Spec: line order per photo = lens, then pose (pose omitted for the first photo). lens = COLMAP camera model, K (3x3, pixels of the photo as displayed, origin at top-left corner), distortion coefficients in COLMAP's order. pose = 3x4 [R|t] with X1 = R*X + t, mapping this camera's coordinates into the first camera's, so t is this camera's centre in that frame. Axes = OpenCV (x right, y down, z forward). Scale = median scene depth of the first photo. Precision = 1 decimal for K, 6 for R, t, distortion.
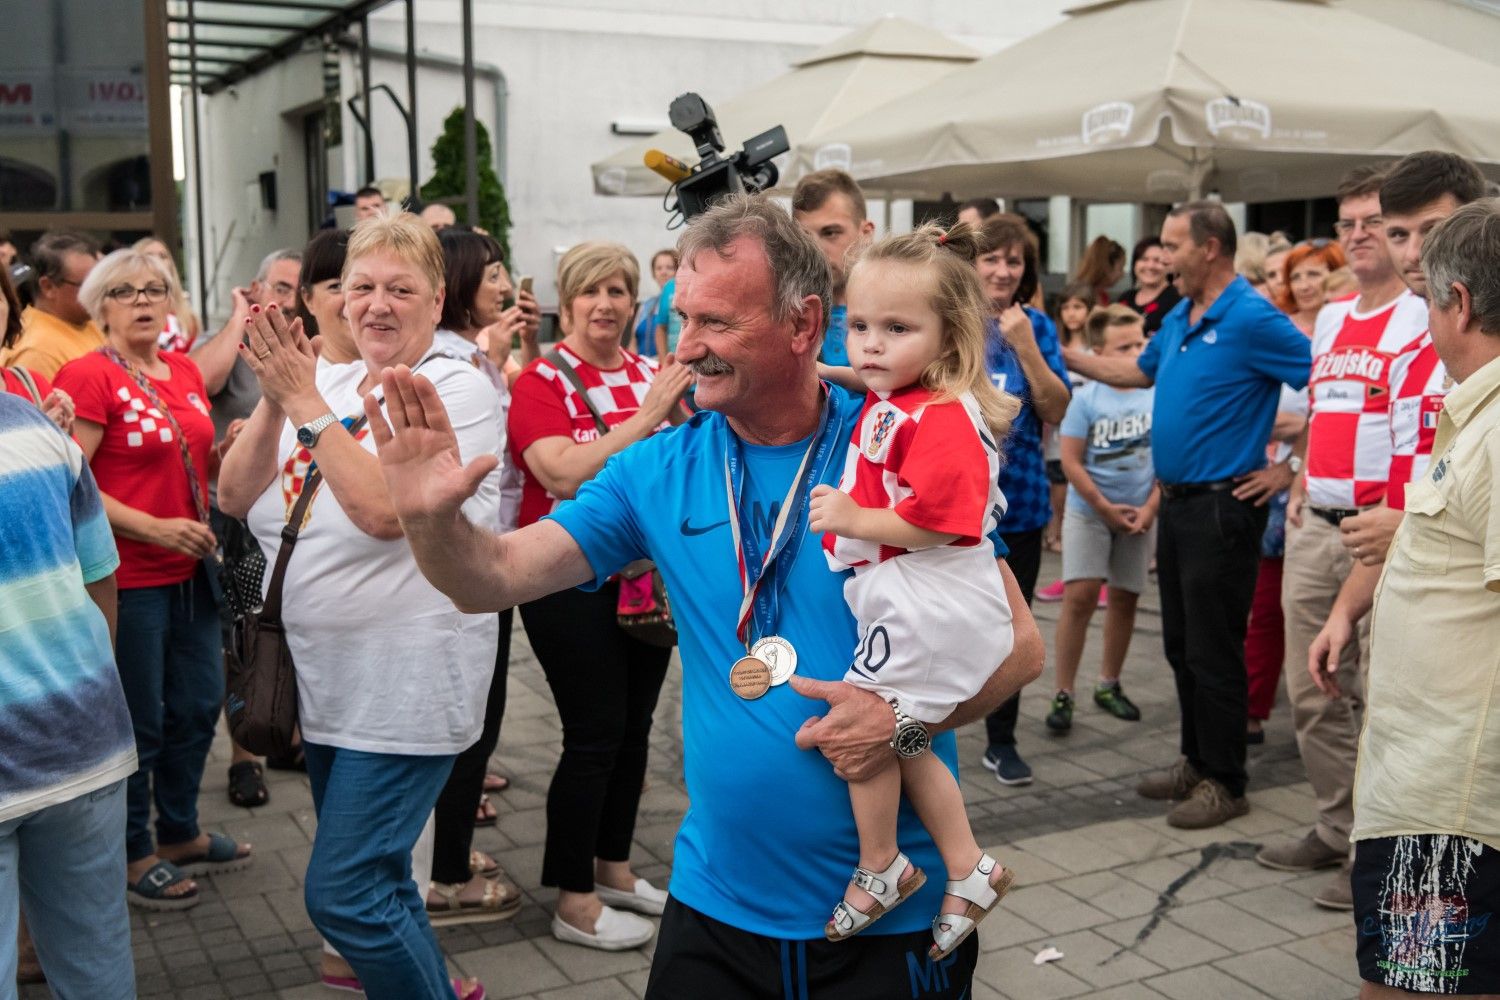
lens RADIAL K [[1641.5, 0, 750.0], [0, 1641.5, 500.0], [0, 0, 1]] dist [-0.006041, 0.000189]
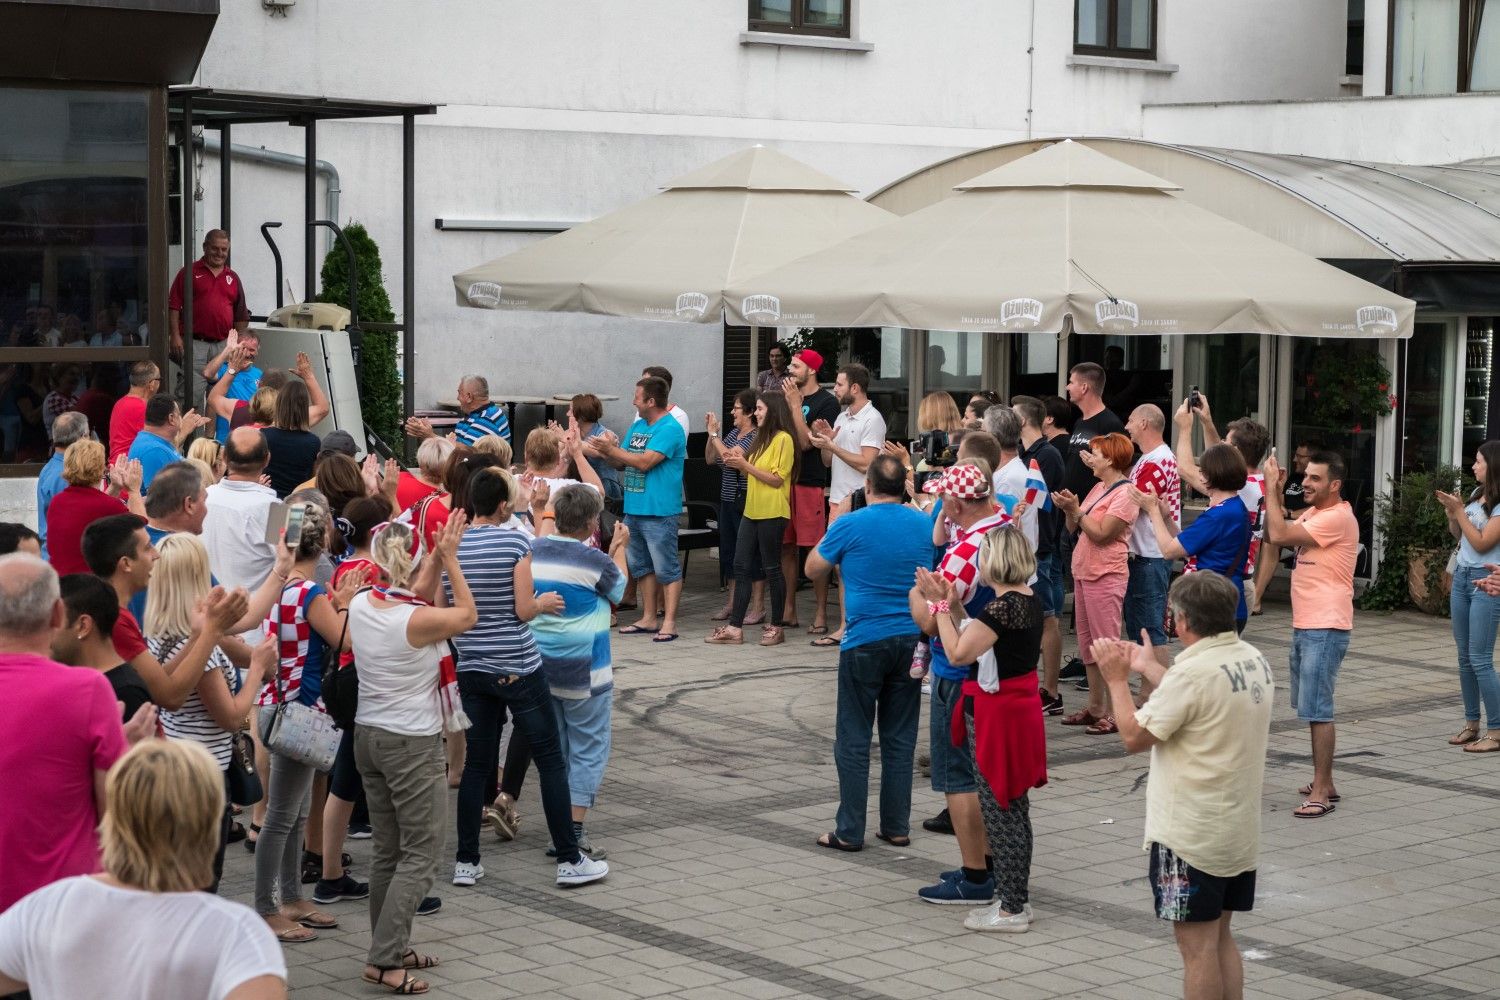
lens RADIAL K [[2924.9, 0, 747.0], [0, 2924.9, 540.8], [0, 0, 1]] dist [-0.004575, -0.152338]
pose [[0.974703, -0.005210, 0.223444, -0.533462], [0.013653, 0.999249, -0.036261, 0.038020], [-0.223087, 0.038395, 0.974042, -1.260509]]
